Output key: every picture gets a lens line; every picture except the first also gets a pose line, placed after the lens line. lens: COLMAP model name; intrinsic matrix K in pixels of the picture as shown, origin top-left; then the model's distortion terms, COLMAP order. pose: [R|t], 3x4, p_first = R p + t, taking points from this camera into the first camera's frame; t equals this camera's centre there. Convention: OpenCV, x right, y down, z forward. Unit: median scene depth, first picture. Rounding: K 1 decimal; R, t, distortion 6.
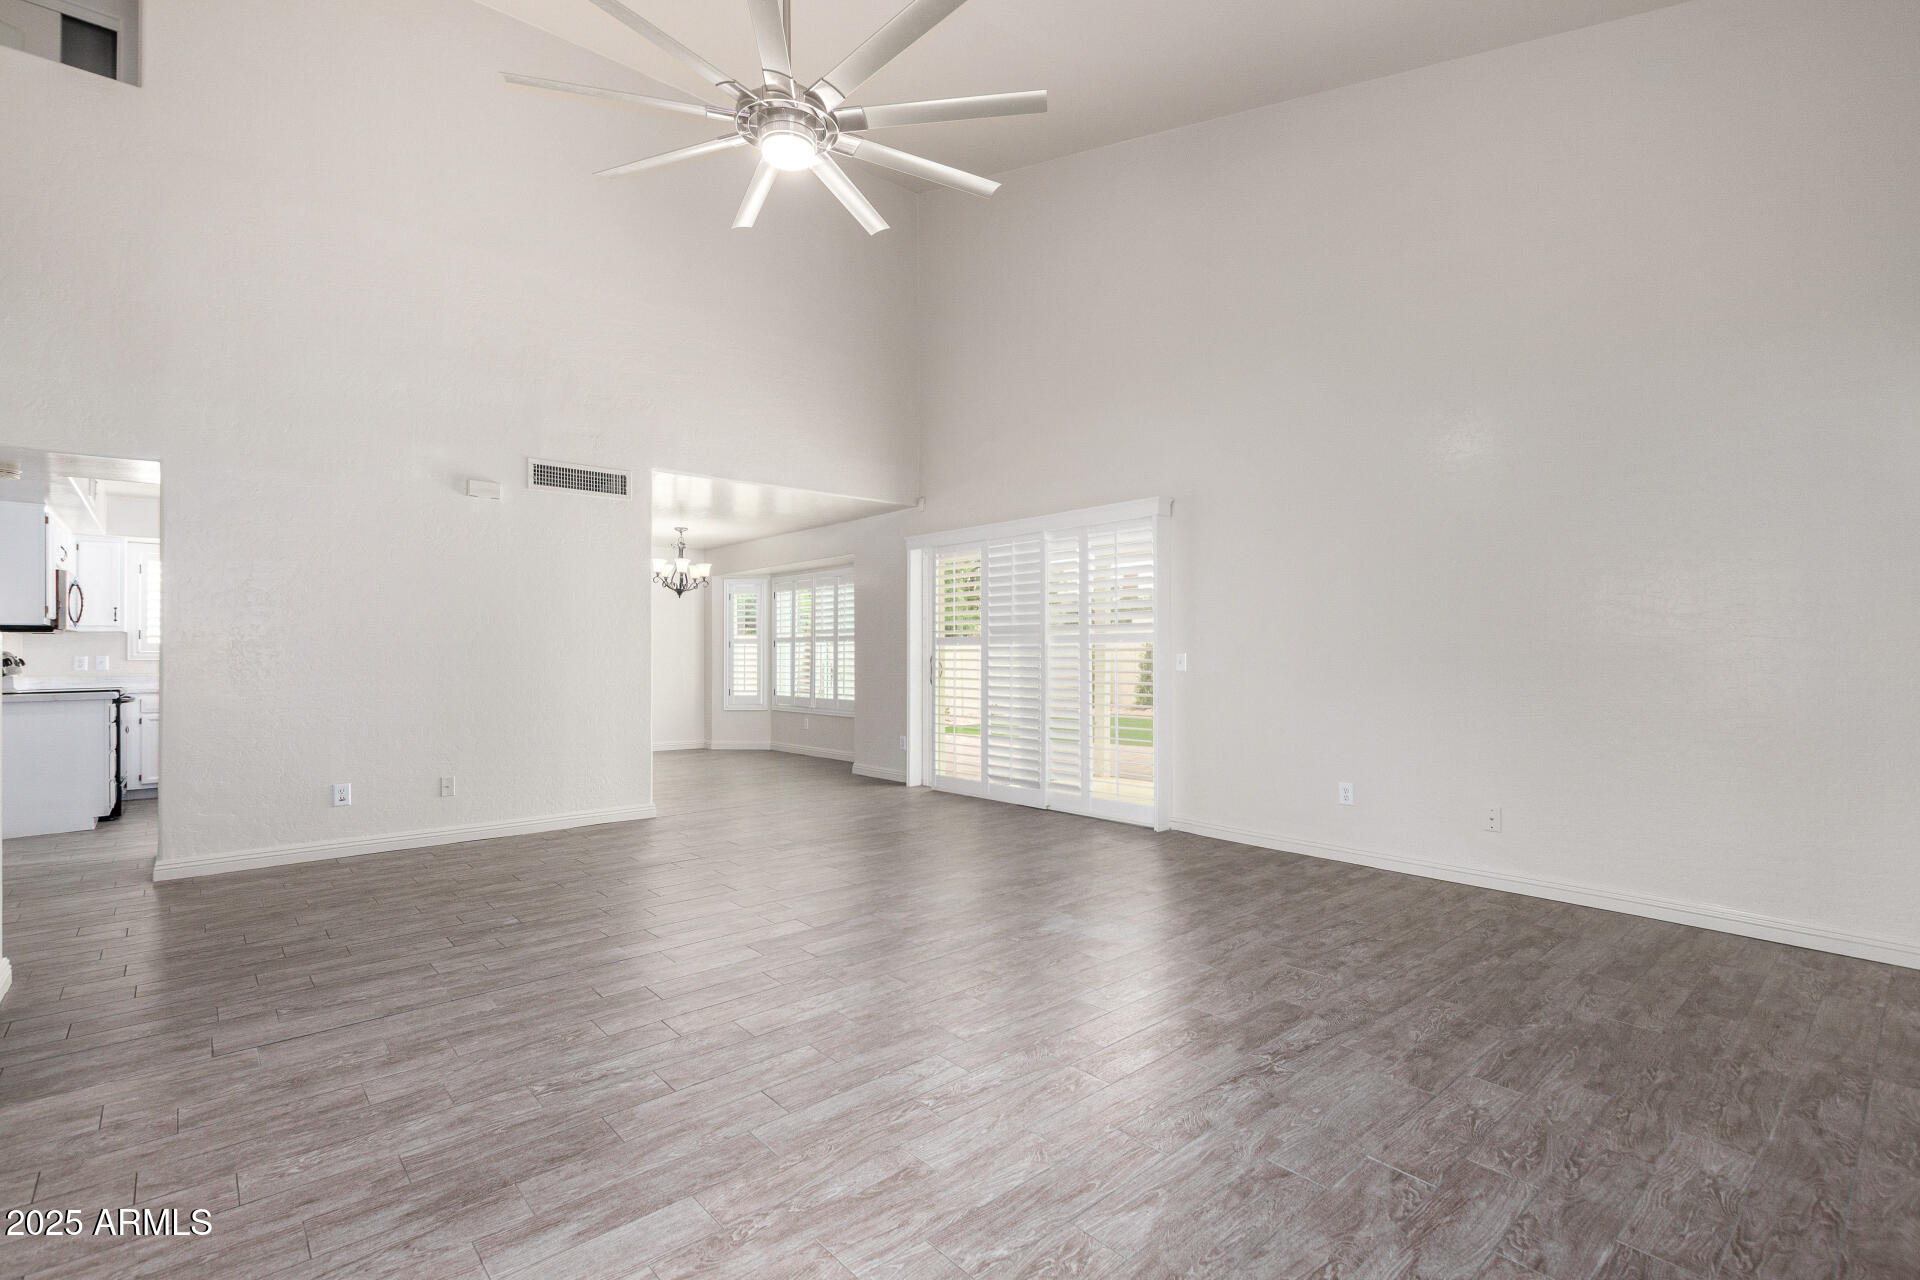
lens RADIAL K [[877.7, 0, 966.2], [0, 877.7, 648.9], [0, 0, 1]] dist [0.002552, 0.000266]
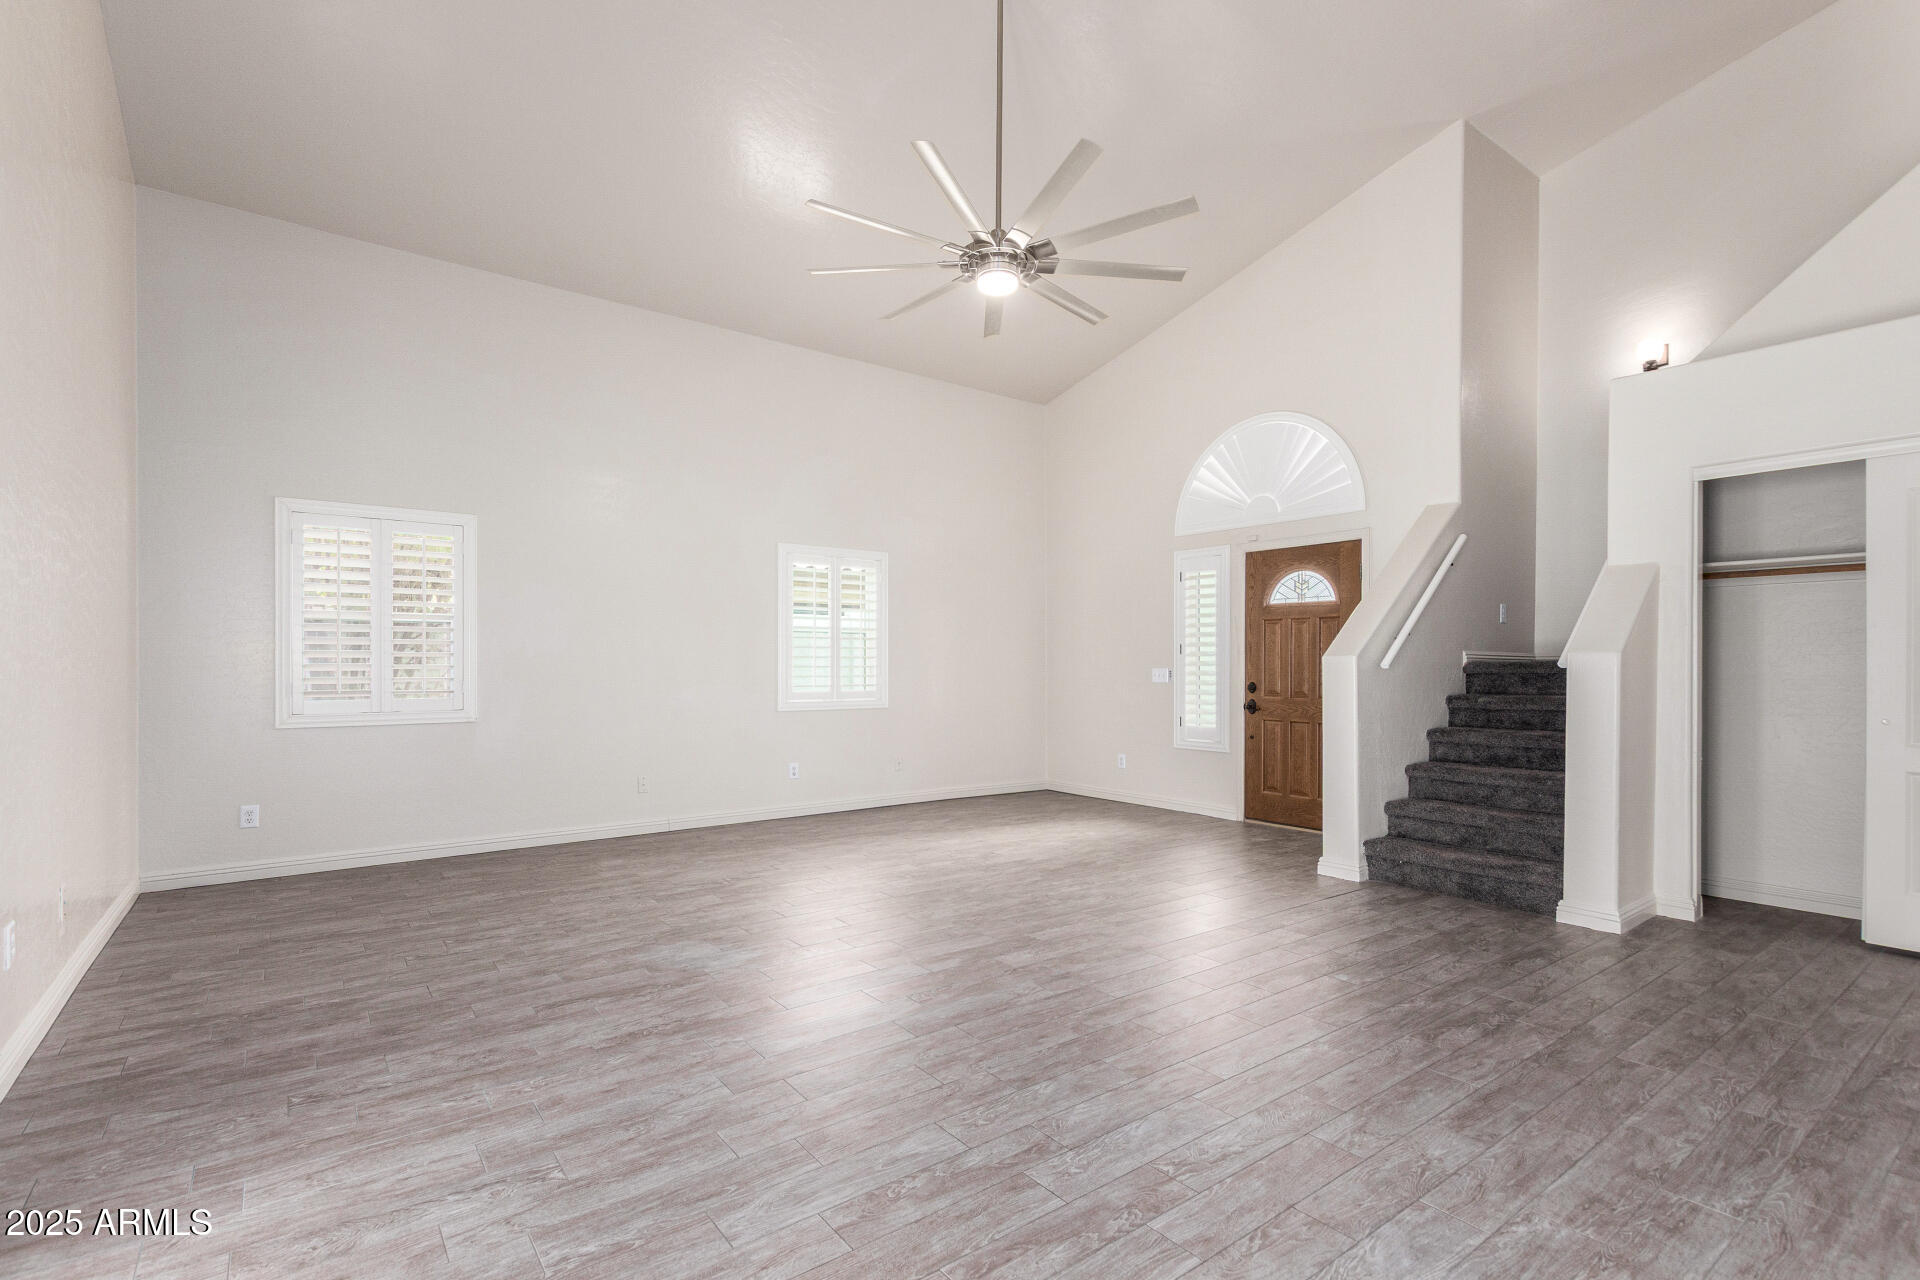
lens RADIAL K [[893.0, 0, 962.0], [0, 893.0, 659.4], [0, 0, 1]] dist [0.000446, -0.000293]
pose [[-0.996506, 0.001221, 0.083509, -0.253151], [0.000425, 0.999954, -0.009554, 0.003707], [-0.083517, -0.009485, -0.996461, 2.237680]]
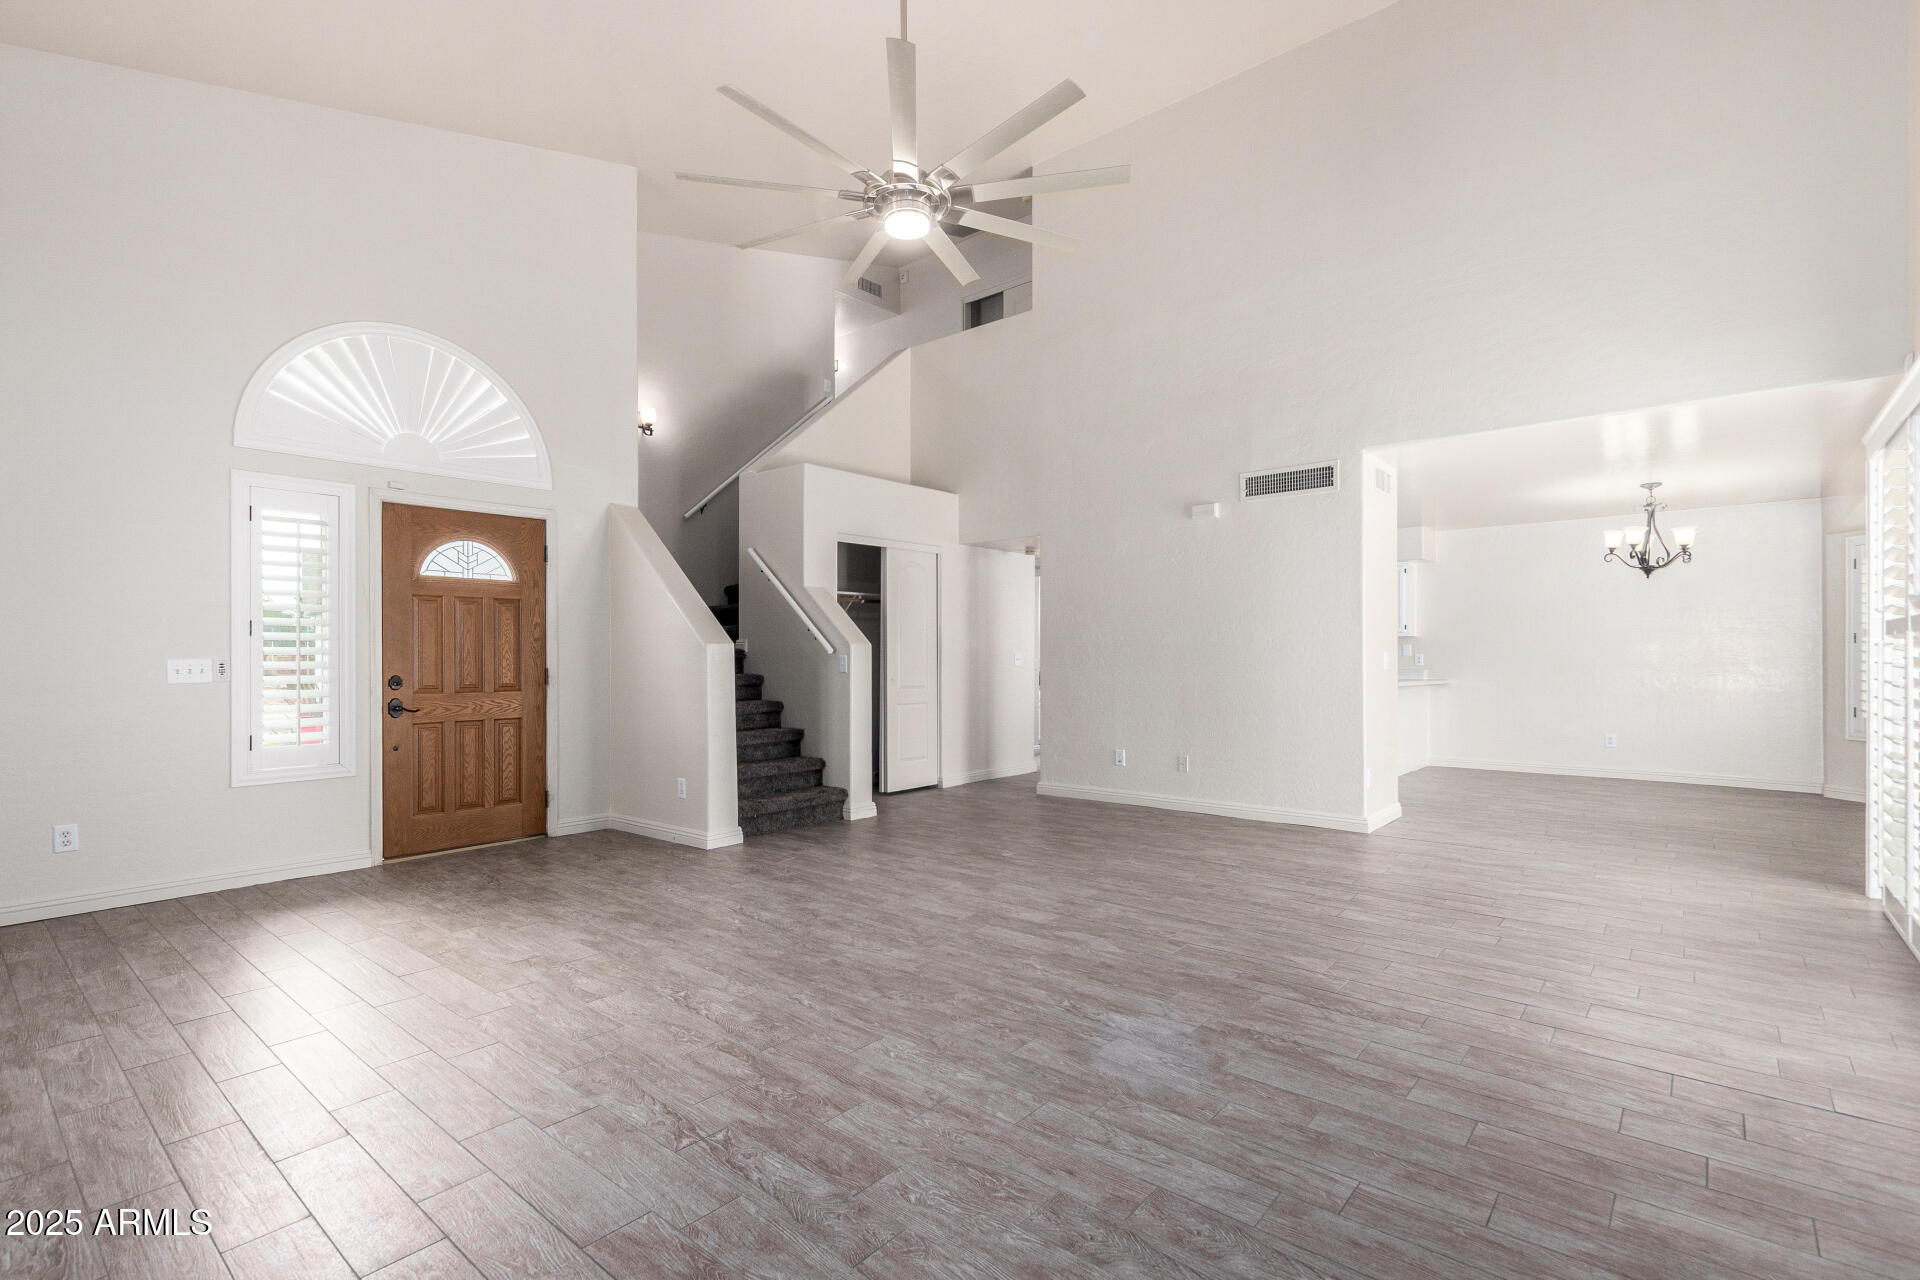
lens RADIAL K [[893.0, 0, 962.0], [0, 893.0, 659.4], [0, 0, 1]] dist [0.000446, -0.000293]
pose [[0.140965, 0.005630, -0.989999, 0.946463], [0.007115, 0.999952, 0.006700, 0.005064], [0.989989, -0.007989, 0.140918, 0.868416]]
